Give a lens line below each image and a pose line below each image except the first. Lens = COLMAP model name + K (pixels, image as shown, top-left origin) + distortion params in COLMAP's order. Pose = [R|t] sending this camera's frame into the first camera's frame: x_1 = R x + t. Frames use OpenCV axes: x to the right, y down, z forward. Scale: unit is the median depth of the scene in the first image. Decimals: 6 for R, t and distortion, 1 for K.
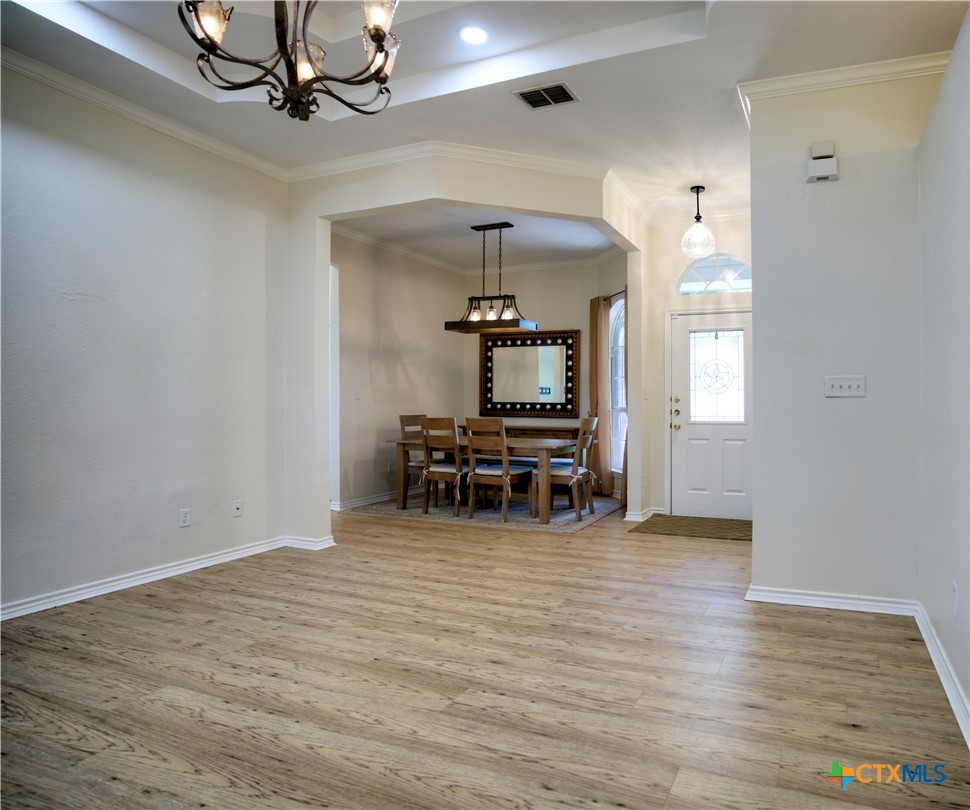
lens RADIAL K [[704.7, 0, 485.0], [0, 704.7, 405.0], [0, 0, 1]] dist [0.003398, 0.000802]
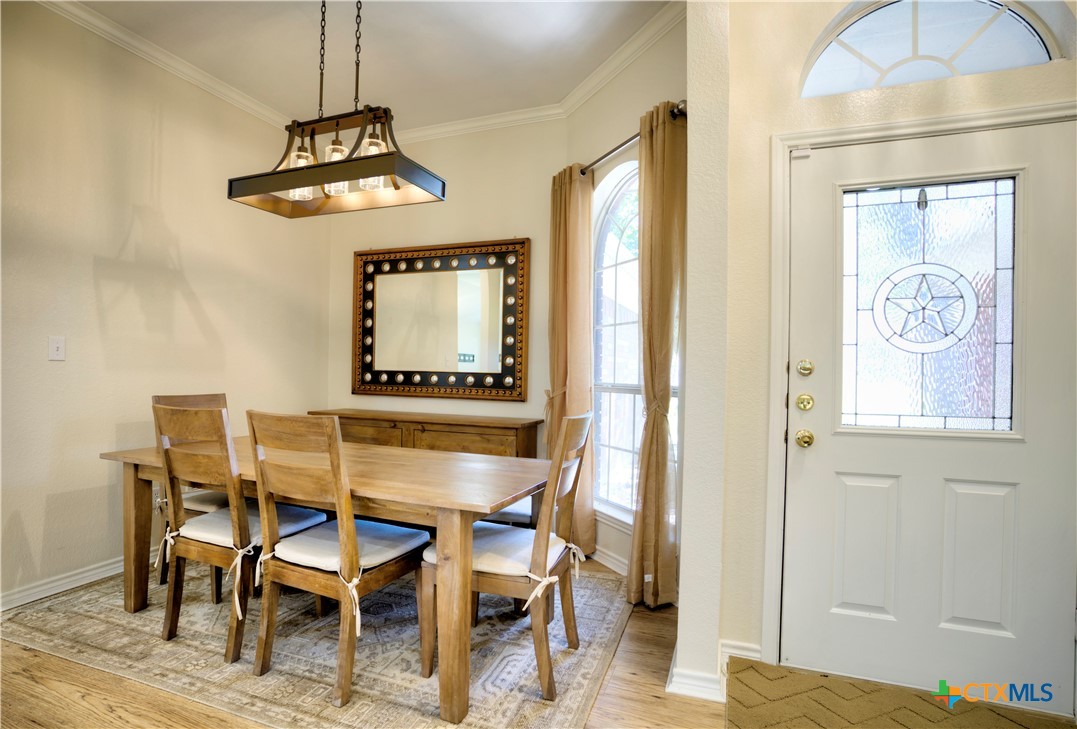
lens RADIAL K [[710.3, 0, 538.5], [0, 710.3, 364.5], [0, 0, 1]] dist [-0.002785, -0.000351]
pose [[0.983211, 0.014073, 0.181929, 0.042216], [-0.011564, 0.999823, -0.014844, -0.001885], [-0.182106, 0.012491, 0.983200, 0.455520]]
